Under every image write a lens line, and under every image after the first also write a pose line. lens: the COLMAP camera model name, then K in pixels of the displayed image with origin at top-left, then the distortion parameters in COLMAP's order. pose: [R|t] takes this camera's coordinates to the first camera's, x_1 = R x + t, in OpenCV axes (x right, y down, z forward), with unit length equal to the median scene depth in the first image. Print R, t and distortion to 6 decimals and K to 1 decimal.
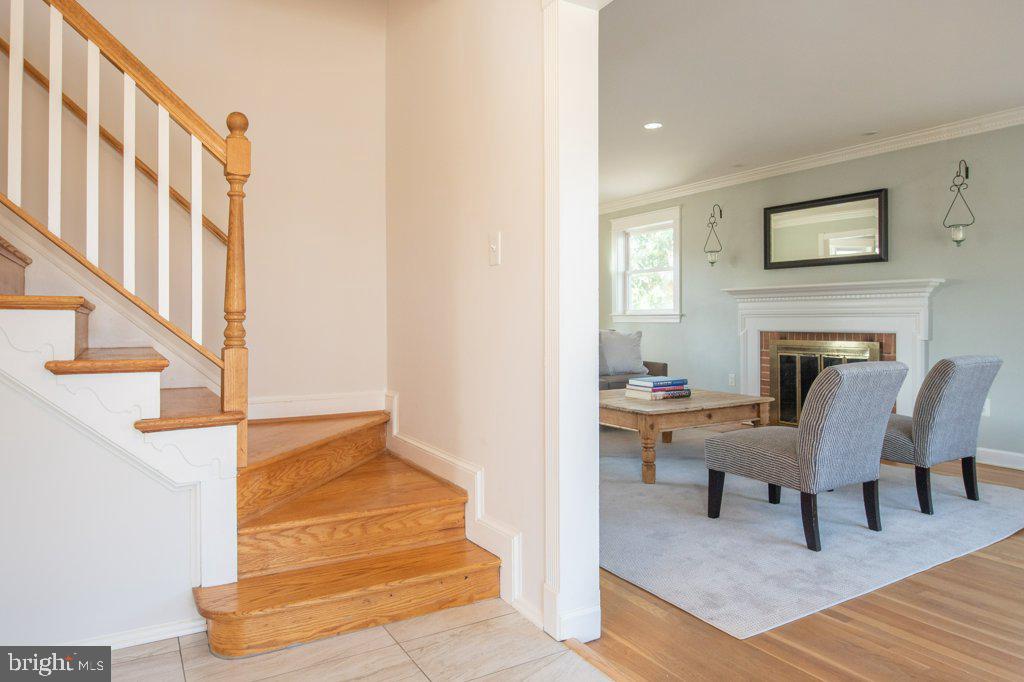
lens RADIAL K [[646.5, 0, 510.1], [0, 646.5, 329.0], [0, 0, 1]] dist [-0.035161, -0.001178]
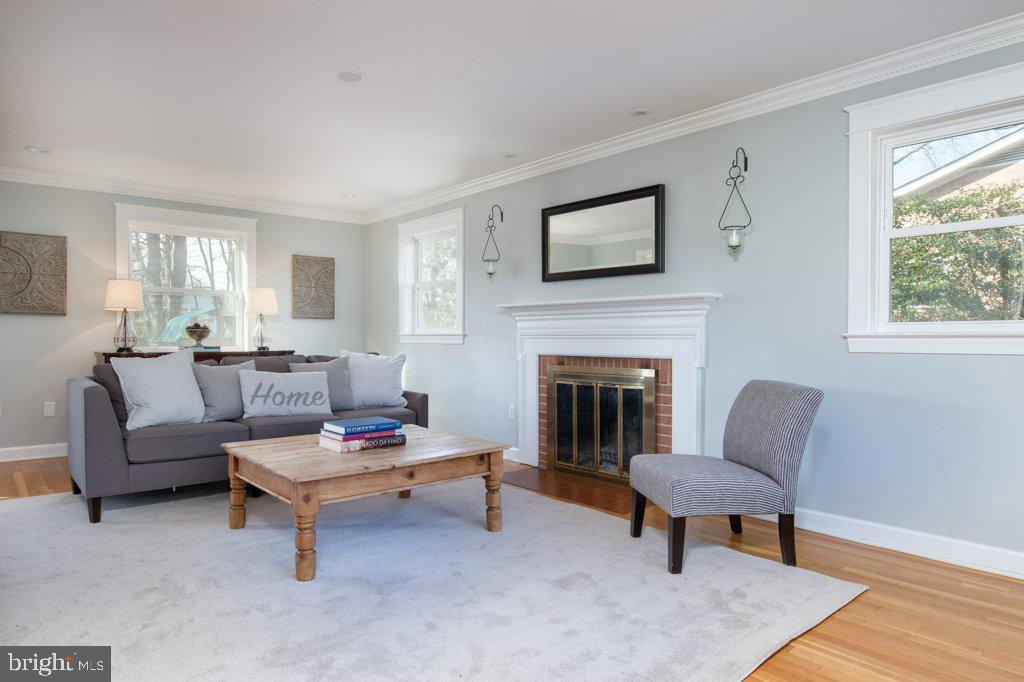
lens RADIAL K [[653.3, 0, 509.2], [0, 653.3, 357.3], [0, 0, 1]] dist [-0.036365, 0.002059]
pose [[0.977084, -0.001267, 0.212852, 0.185409], [-0.001816, 0.999896, 0.014288, -0.006087], [-0.212848, -0.014347, 0.976980, 0.183671]]
